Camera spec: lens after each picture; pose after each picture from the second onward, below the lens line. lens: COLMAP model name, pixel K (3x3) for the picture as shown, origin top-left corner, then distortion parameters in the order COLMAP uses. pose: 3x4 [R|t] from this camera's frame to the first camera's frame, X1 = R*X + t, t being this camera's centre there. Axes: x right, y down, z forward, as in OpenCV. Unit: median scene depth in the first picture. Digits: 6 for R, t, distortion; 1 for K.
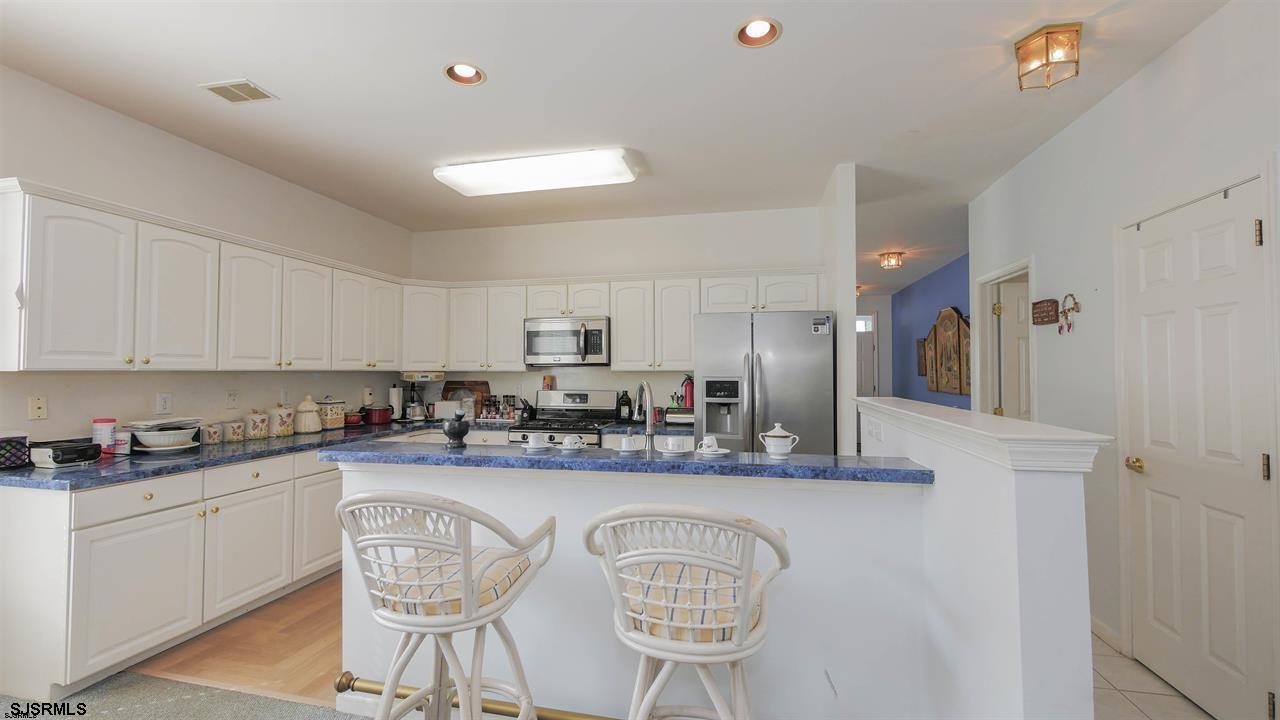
lens RADIAL K [[529.2, 0, 637.2], [0, 529.2, 357.8], [0, 0, 1]] dist [-0.006964, 0.000067]
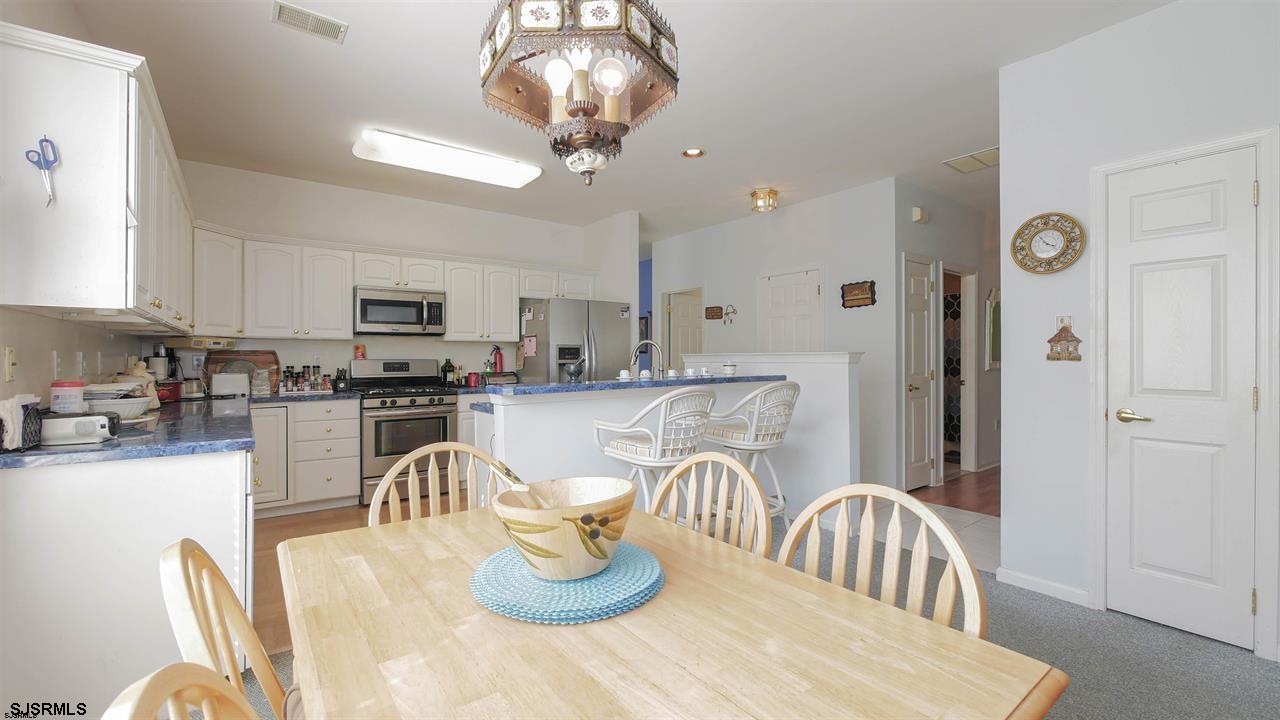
lens RADIAL K [[529.2, 0, 637.2], [0, 529.2, 357.8], [0, 0, 1]] dist [-0.006964, 0.000067]
pose [[0.646679, -0.002570, 0.762758, -0.641942], [-0.016353, 0.999718, 0.017232, 0.035414], [-0.762587, -0.023617, 0.646454, -0.030632]]
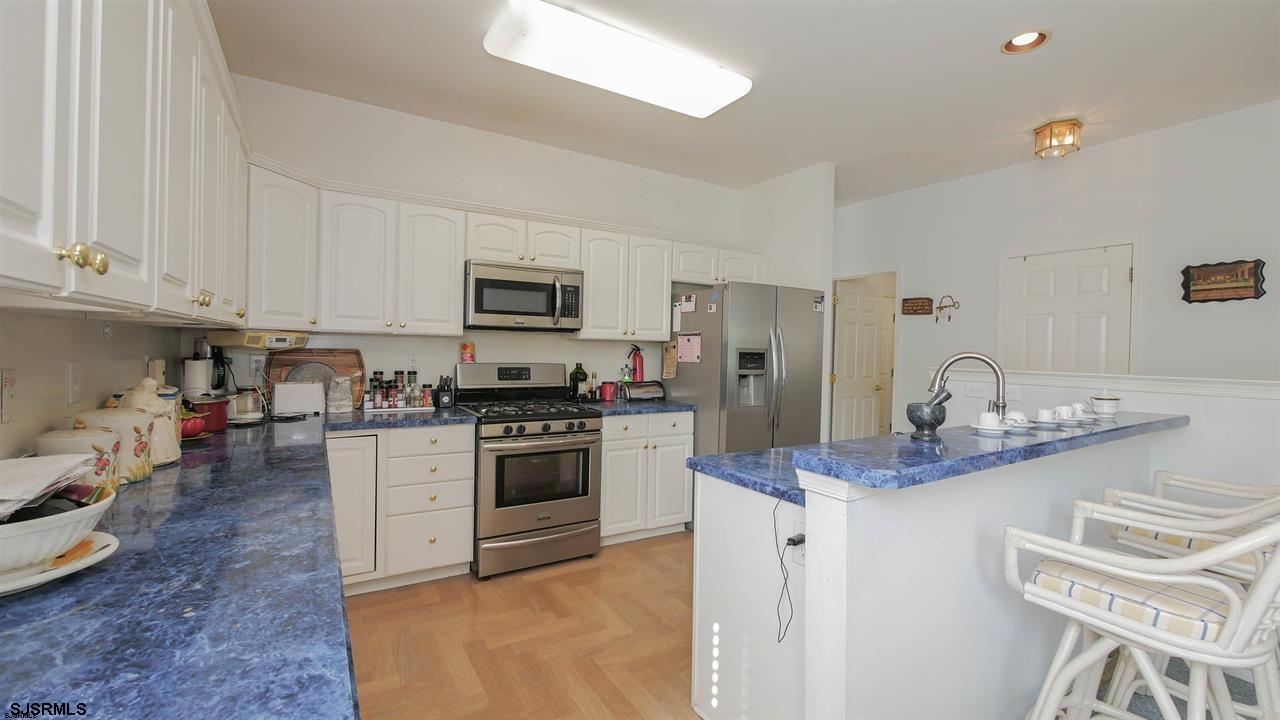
lens RADIAL K [[527.3, 0, 634.7], [0, 527.3, 354.0], [0, 0, 1]] dist [-0.010033, 0.000103]
pose [[0.716471, 0.006134, 0.697590, -0.552648], [-0.038293, 0.998800, 0.030547, 0.020446], [-0.696566, -0.048598, 0.715845, 0.367836]]
